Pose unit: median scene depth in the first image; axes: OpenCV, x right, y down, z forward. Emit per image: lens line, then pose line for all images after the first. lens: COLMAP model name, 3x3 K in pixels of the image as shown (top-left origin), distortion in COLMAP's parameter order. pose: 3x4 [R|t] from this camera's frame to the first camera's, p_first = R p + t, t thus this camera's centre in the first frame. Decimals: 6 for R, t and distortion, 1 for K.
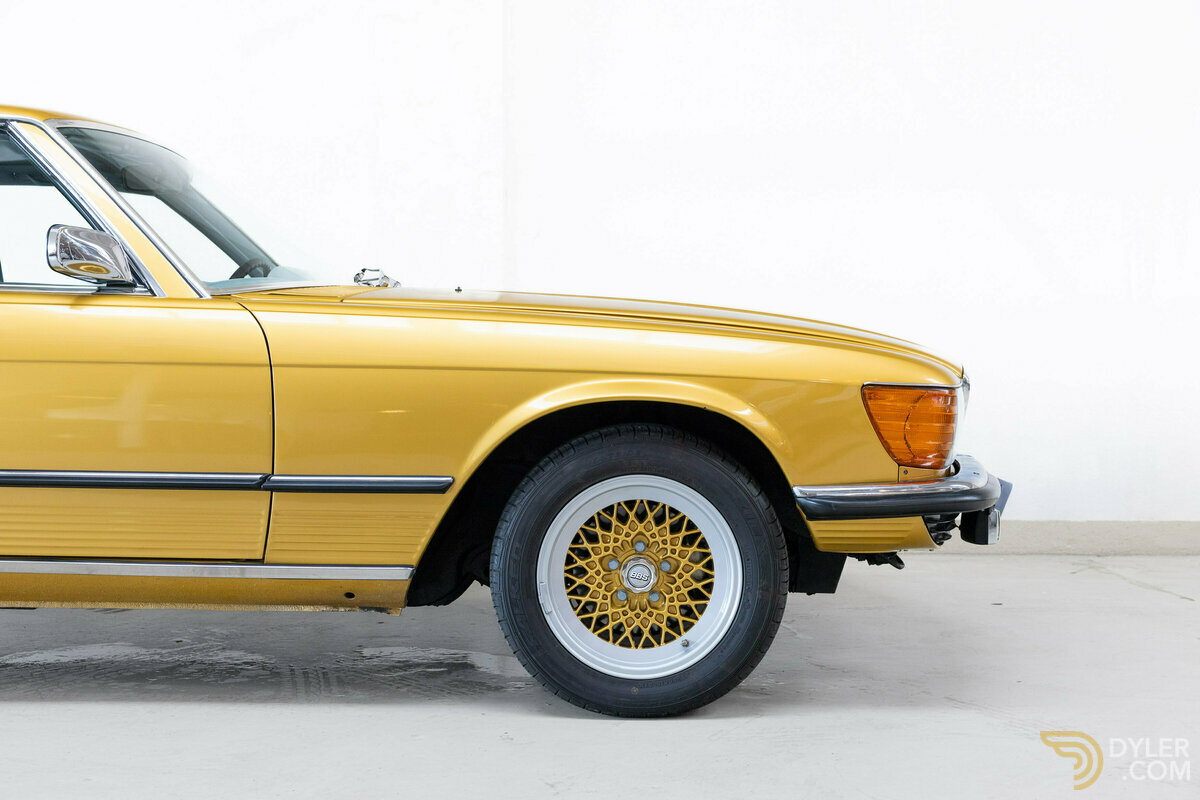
lens RADIAL K [[1590.7, 0, 604.0], [0, 1590.7, 398.2], [0, 0, 1]] dist [-0.040492, 0.000000]
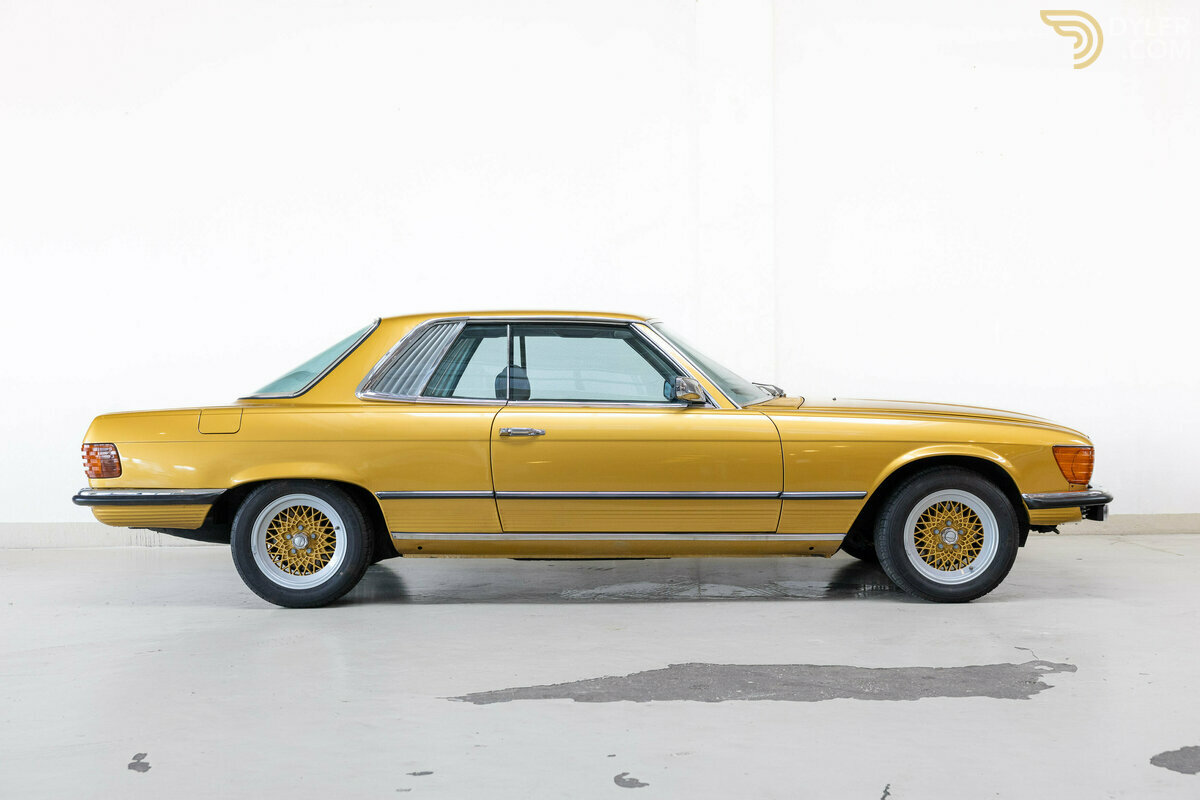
lens RADIAL K [[1400.4, 0, 599.3], [0, 1400.4, 397.4], [0, 0, 1]] dist [-0.017765, 0.000000]
pose [[0.999768, -0.013560, 0.016746, -0.477210], [0.013965, 0.999607, -0.024291, -0.036364], [-0.016410, 0.024519, 0.999565, -0.877293]]
